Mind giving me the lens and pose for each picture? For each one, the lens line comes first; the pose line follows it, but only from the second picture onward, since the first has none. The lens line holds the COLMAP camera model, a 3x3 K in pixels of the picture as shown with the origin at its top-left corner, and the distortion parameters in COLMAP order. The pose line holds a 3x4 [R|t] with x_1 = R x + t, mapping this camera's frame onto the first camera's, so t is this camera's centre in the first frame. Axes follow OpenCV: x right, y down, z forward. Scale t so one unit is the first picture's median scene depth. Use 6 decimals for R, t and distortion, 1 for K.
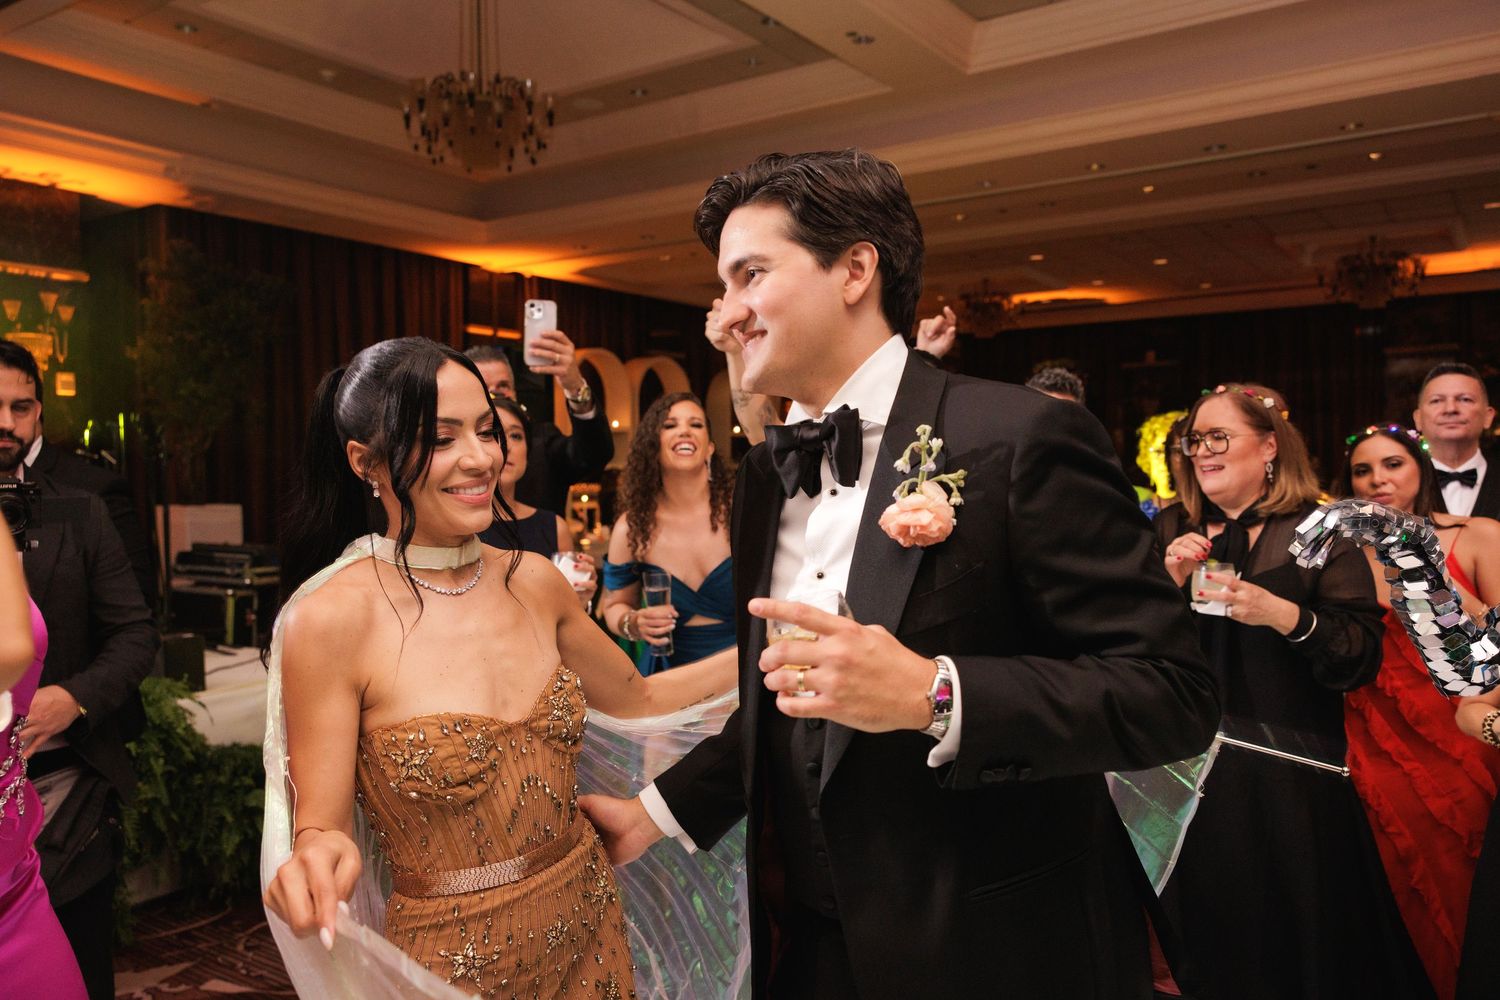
lens RADIAL K [[1134.0, 0, 745.0], [0, 1134.0, 522.0], [0, 0, 1]] dist [-0.002143, 0.001374]
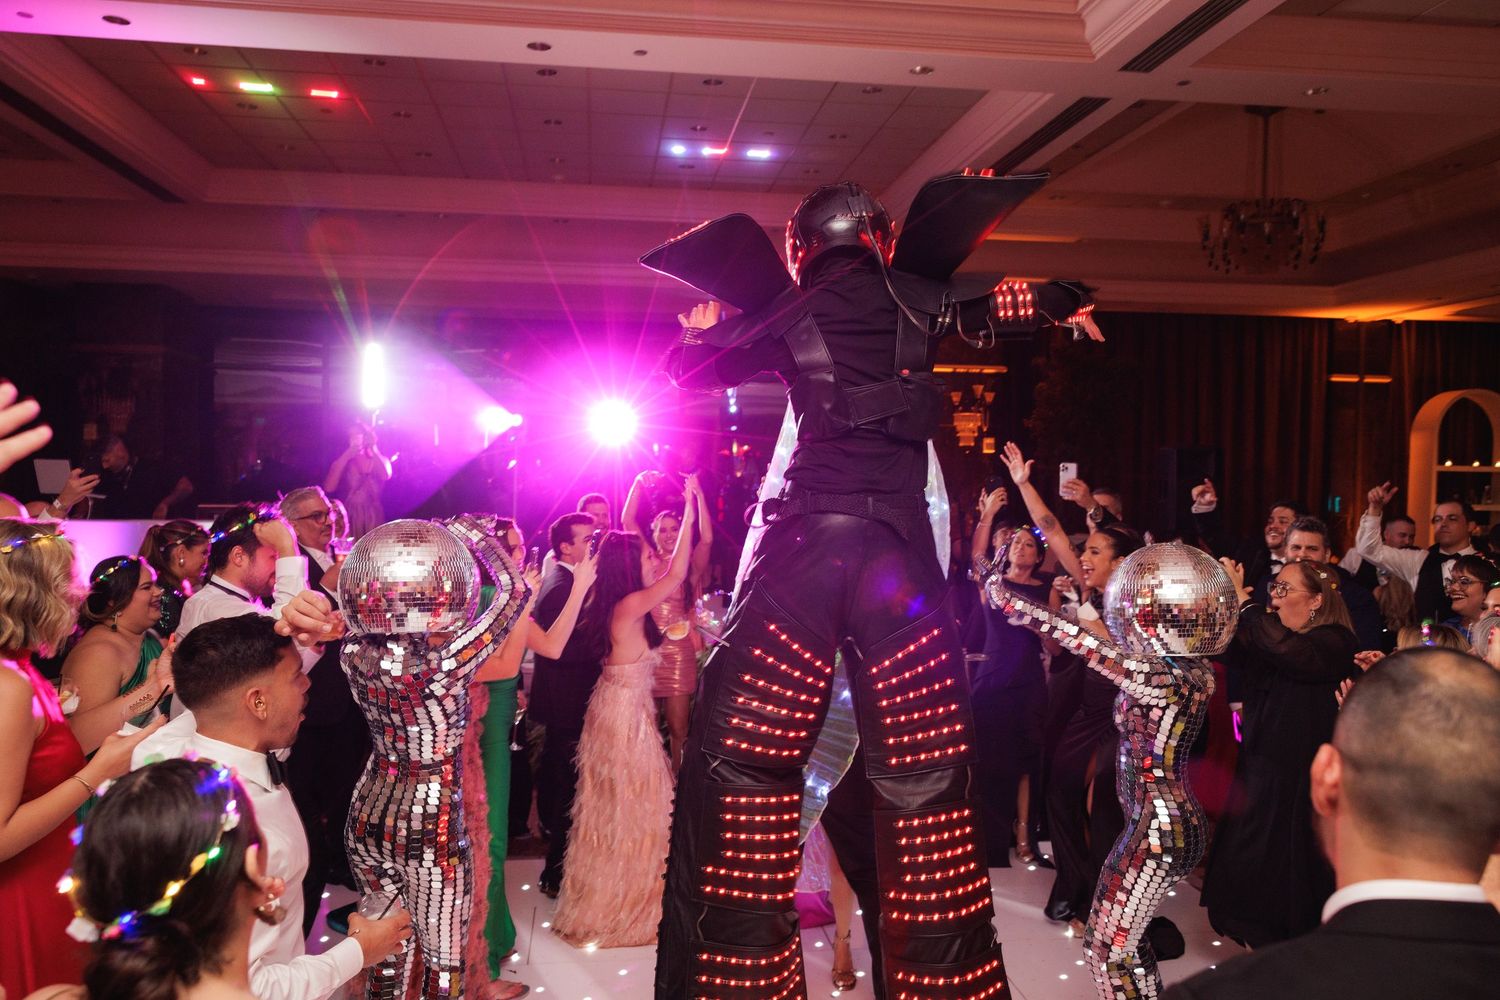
lens RADIAL K [[1134.0, 0, 745.0], [0, 1134.0, 522.0], [0, 0, 1]] dist [-0.002143, 0.001374]
pose [[0.672932, 0.040643, -0.738586, 0.257217], [-0.045744, 0.998865, 0.013288, -0.031591], [0.738288, 0.024844, 0.674028, -0.188870]]
